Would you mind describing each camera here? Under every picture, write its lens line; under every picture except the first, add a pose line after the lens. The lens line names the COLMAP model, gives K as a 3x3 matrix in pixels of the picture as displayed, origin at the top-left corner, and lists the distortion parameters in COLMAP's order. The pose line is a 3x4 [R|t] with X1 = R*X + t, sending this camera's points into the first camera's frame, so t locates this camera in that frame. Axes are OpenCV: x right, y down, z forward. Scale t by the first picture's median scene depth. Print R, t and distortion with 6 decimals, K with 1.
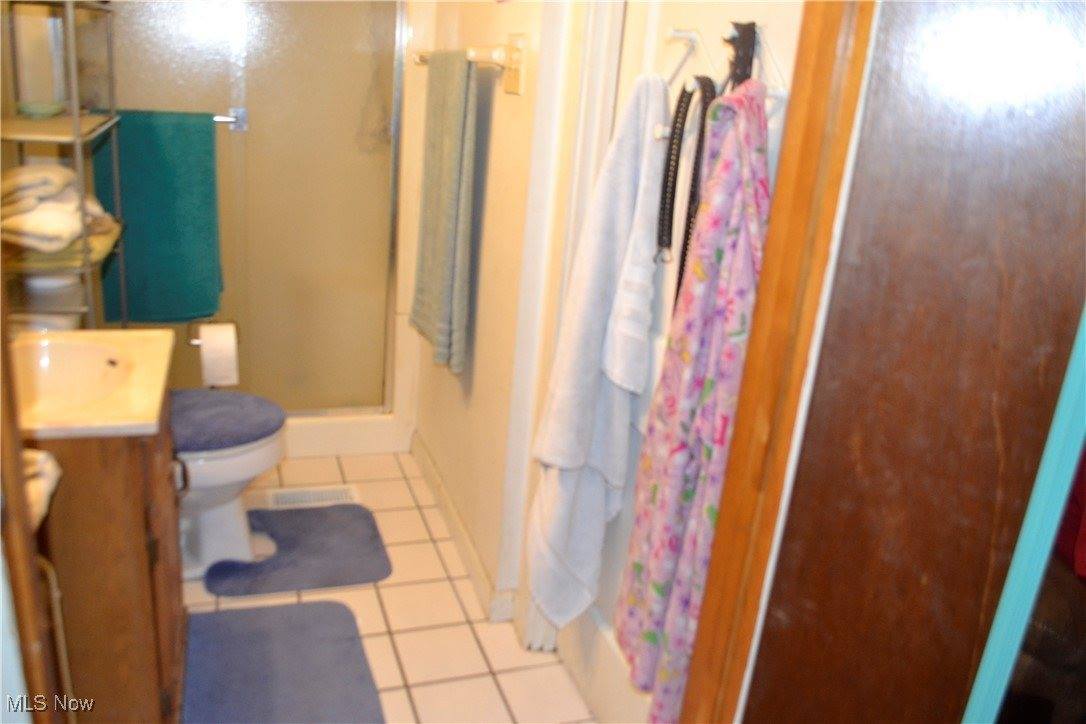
lens RADIAL K [[888.7, 0, 539.5], [0, 888.7, 360.4], [0, 0, 1]] dist [-0.088524, -0.000774]
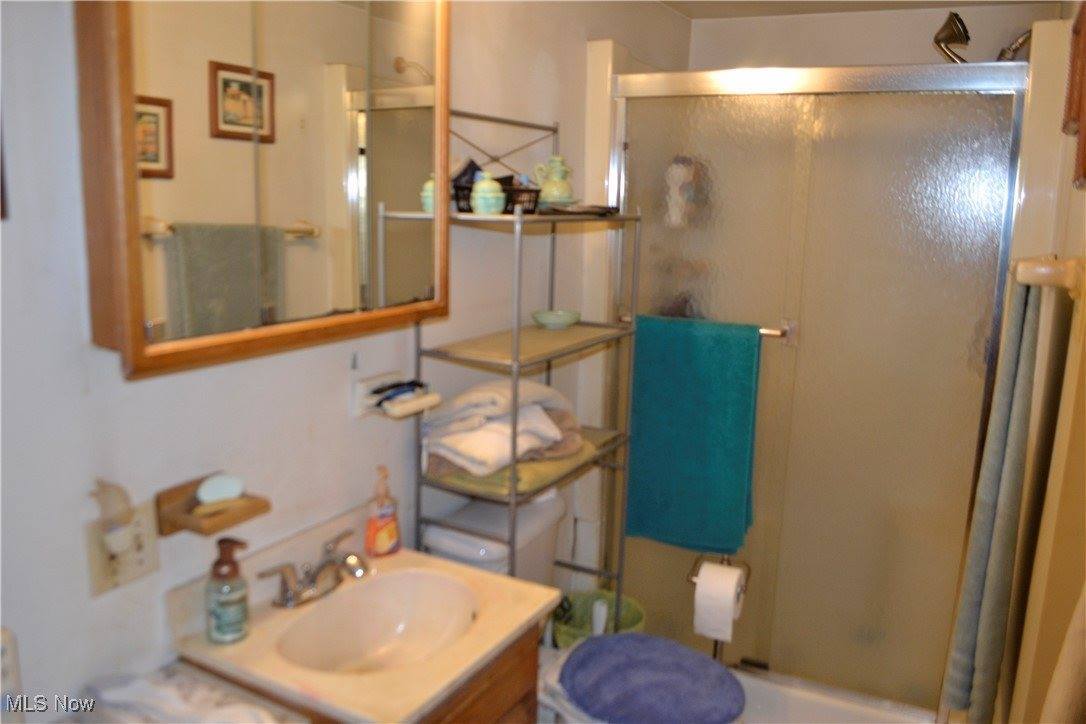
lens RADIAL K [[888.7, 0, 542.1], [0, 888.7, 362.3], [0, 0, 1]] dist [-0.088524, -0.000774]
pose [[0.661168, 0.074743, -0.746505, 0.149228], [-0.206238, 0.974798, -0.085061, -0.132686], [0.721334, 0.210197, 0.659920, 0.279240]]
